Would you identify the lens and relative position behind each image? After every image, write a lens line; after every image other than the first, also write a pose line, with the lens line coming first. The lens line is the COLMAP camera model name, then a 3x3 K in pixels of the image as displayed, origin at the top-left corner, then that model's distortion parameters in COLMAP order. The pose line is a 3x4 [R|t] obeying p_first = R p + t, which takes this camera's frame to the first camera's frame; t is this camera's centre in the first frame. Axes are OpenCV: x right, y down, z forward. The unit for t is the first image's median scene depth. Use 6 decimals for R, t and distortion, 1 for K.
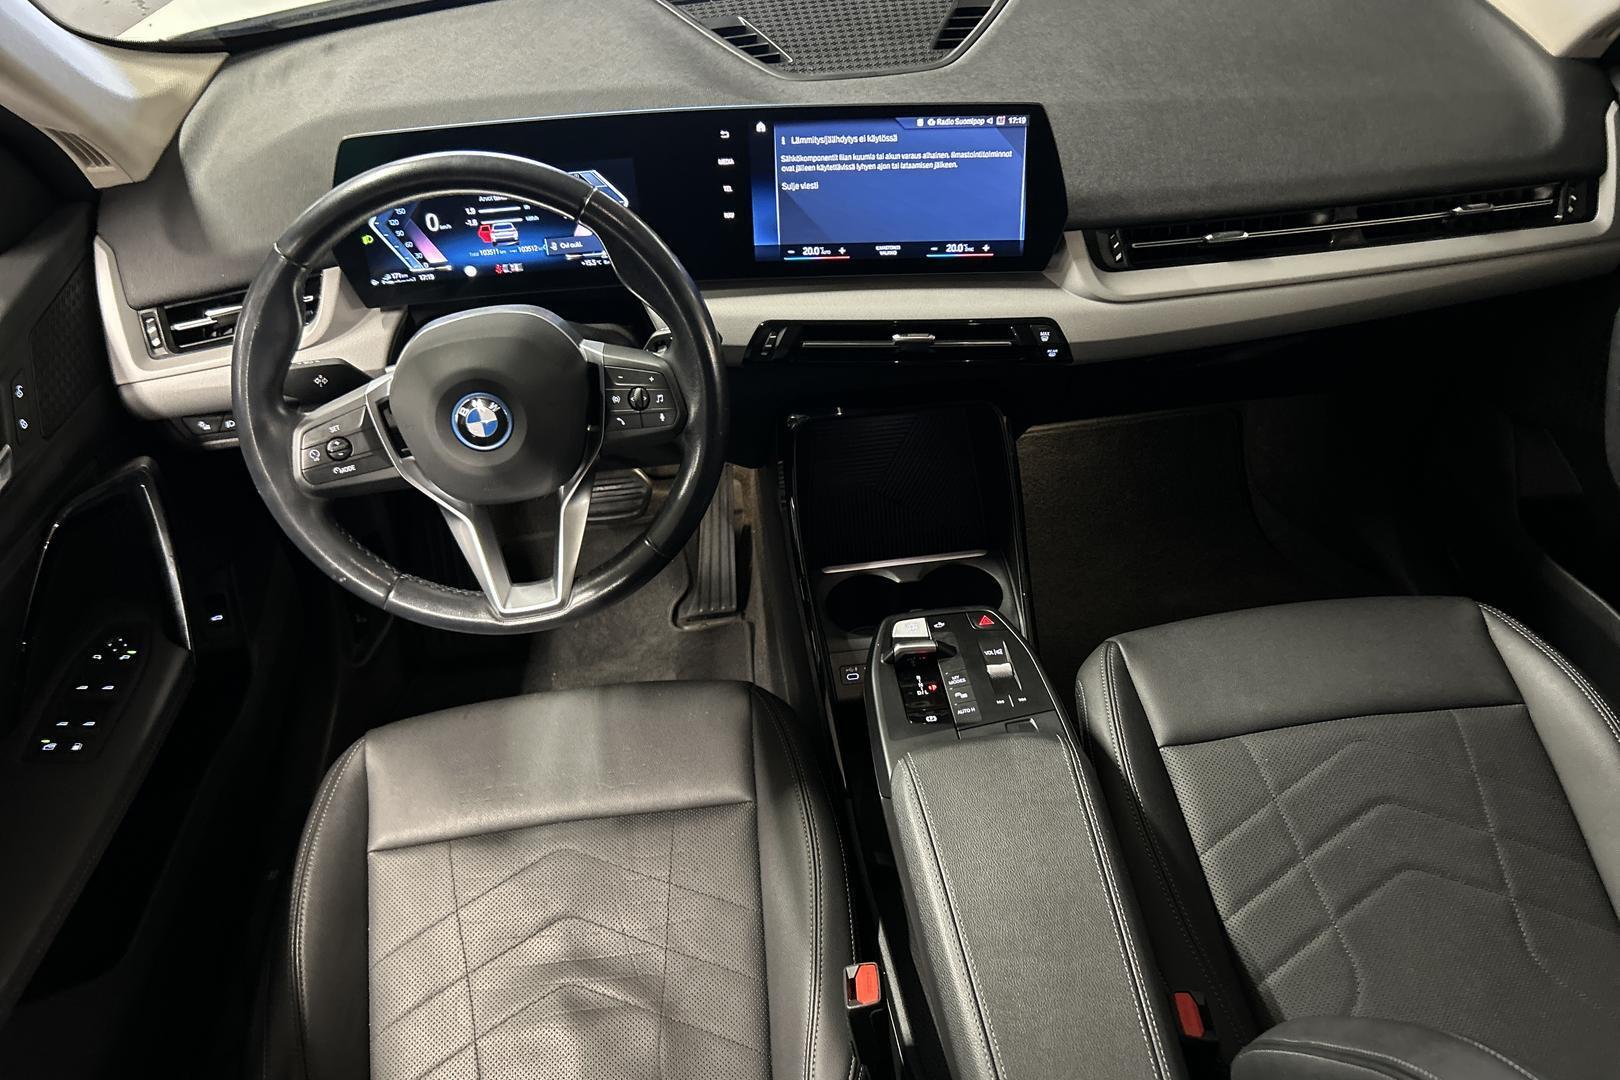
lens RADIAL K [[1226.1, 0, 834.7], [0, 1226.1, 528.1], [0, 0, 1]] dist [0.032975, -0.052568]
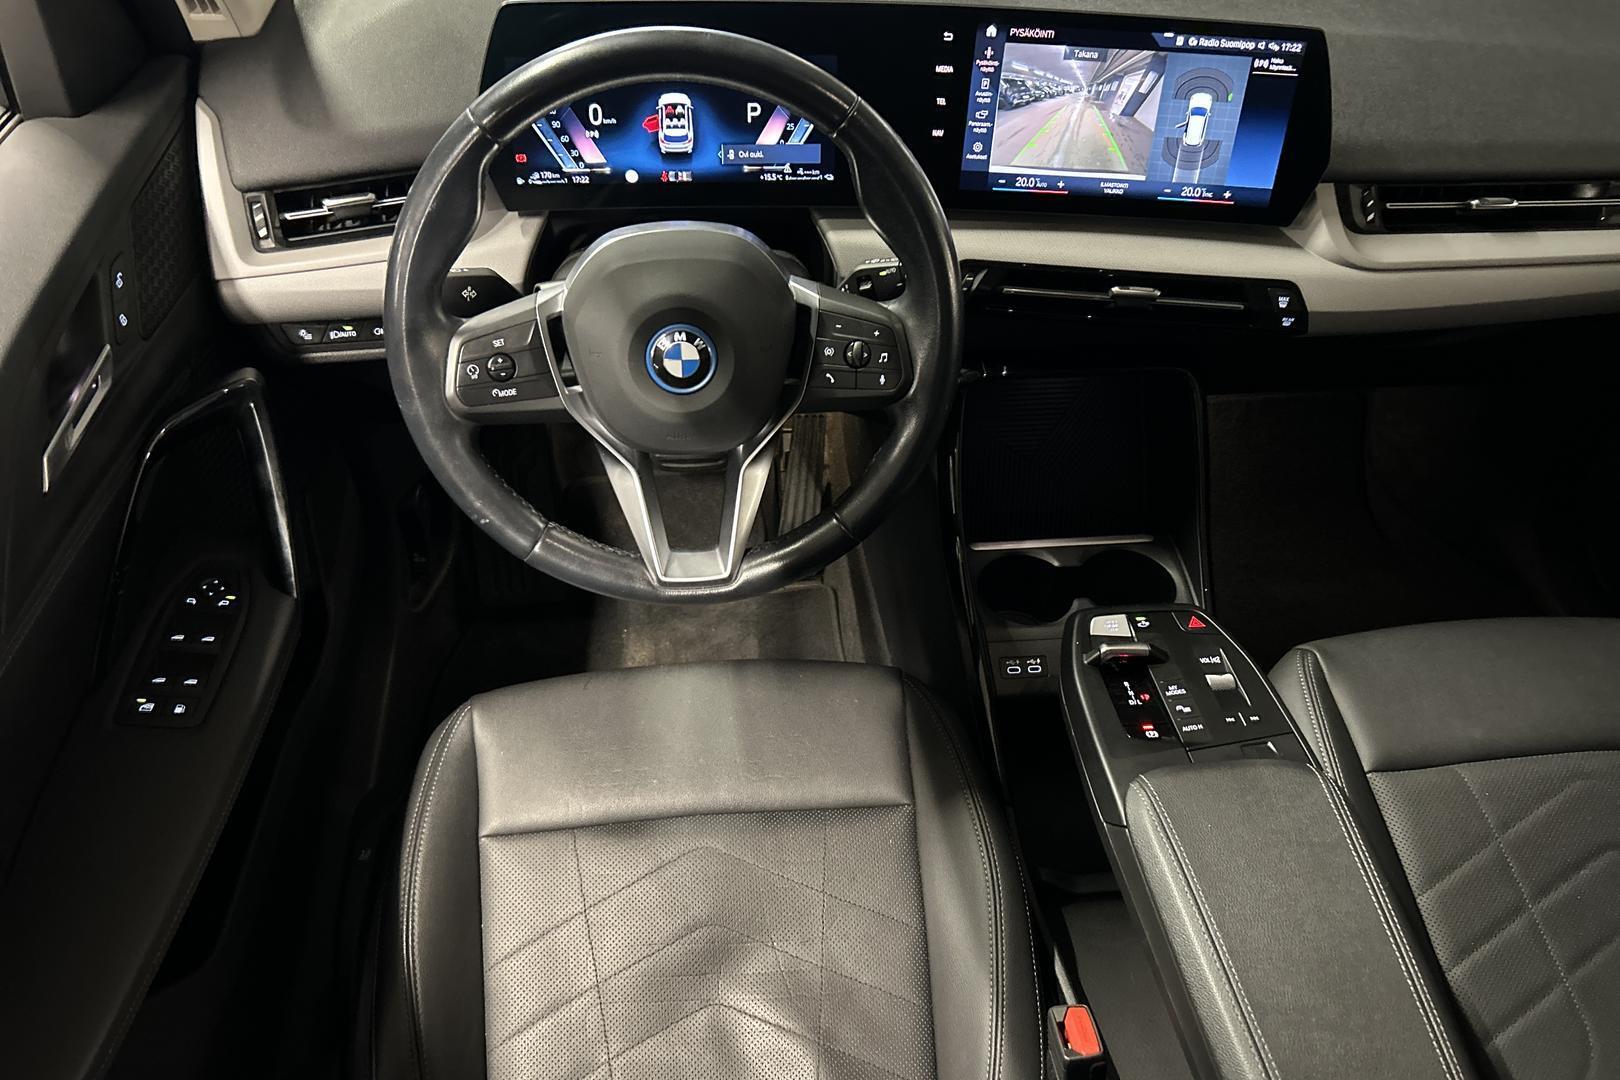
lens RADIAL K [[1226.1, 0, 798.7], [0, 1226.1, 548.5], [0, 0, 1]] dist [0.032975, -0.052568]
pose [[0.997039, 0.066927, 0.037862, -0.199120], [-0.069196, 0.995663, 0.062184, -0.012564], [-0.033536, -0.064620, 0.997346, 0.128640]]
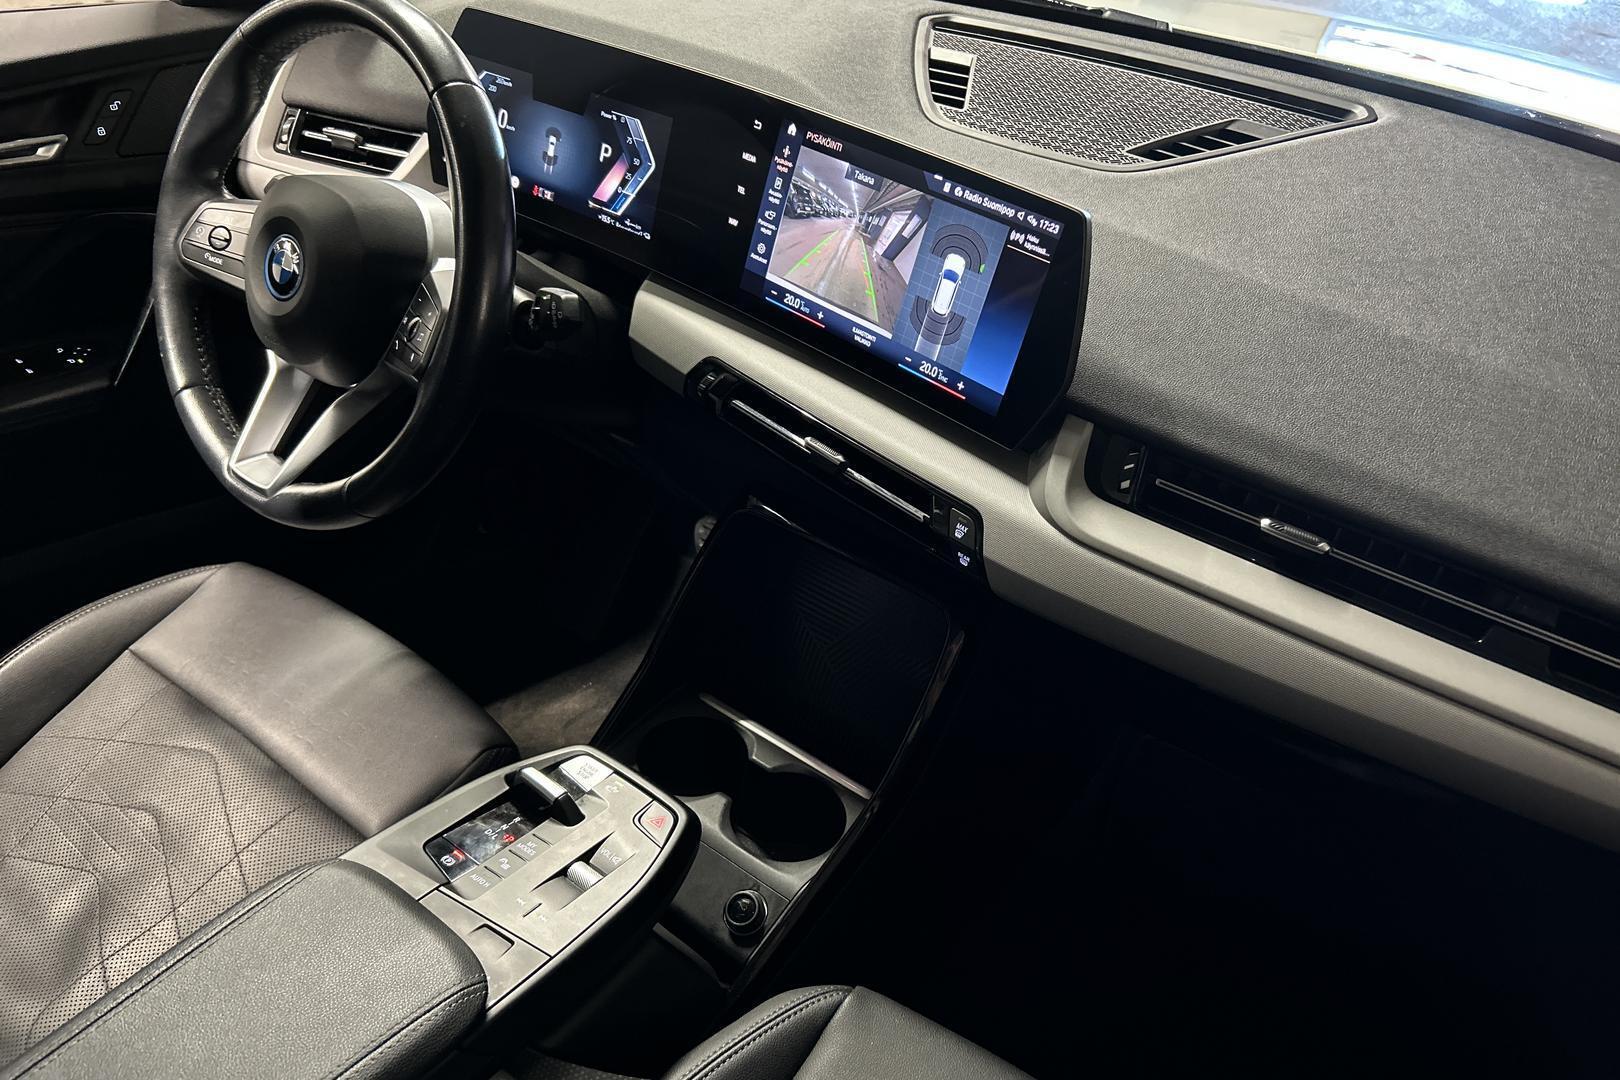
lens RADIAL K [[1226.1, 0, 805.6], [0, 1226.1, 564.5], [0, 0, 1]] dist [0.032975, -0.052568]
pose [[0.706281, 0.477346, -0.522789, 0.487035], [-0.537212, 0.842333, 0.043348, -0.127221], [0.461054, 0.250232, 0.851359, 0.394506]]
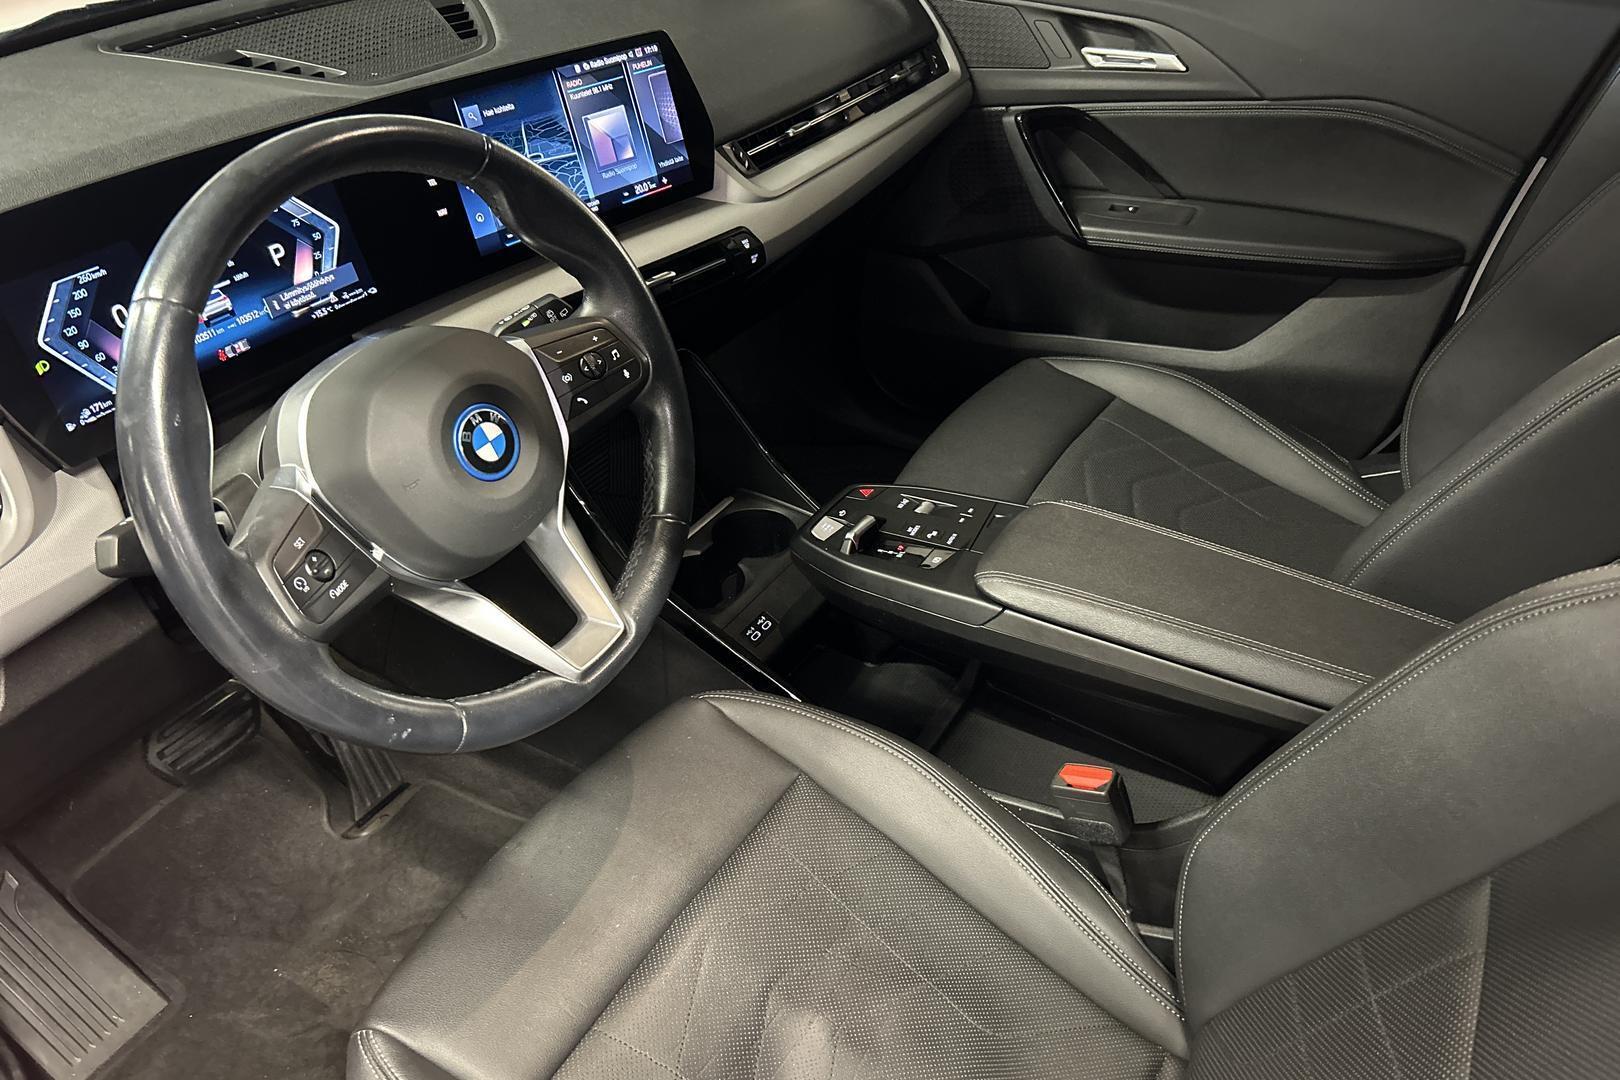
lens RADIAL K [[1226.1, 0, 810.2], [0, 1226.1, 530.5], [0, 0, 1]] dist [0.032975, -0.052568]
pose [[0.616705, -0.417192, 0.667552, -0.607255], [0.509737, 0.857855, 0.065213, 0.012755], [-0.599870, 0.300058, 0.741702, 0.273850]]
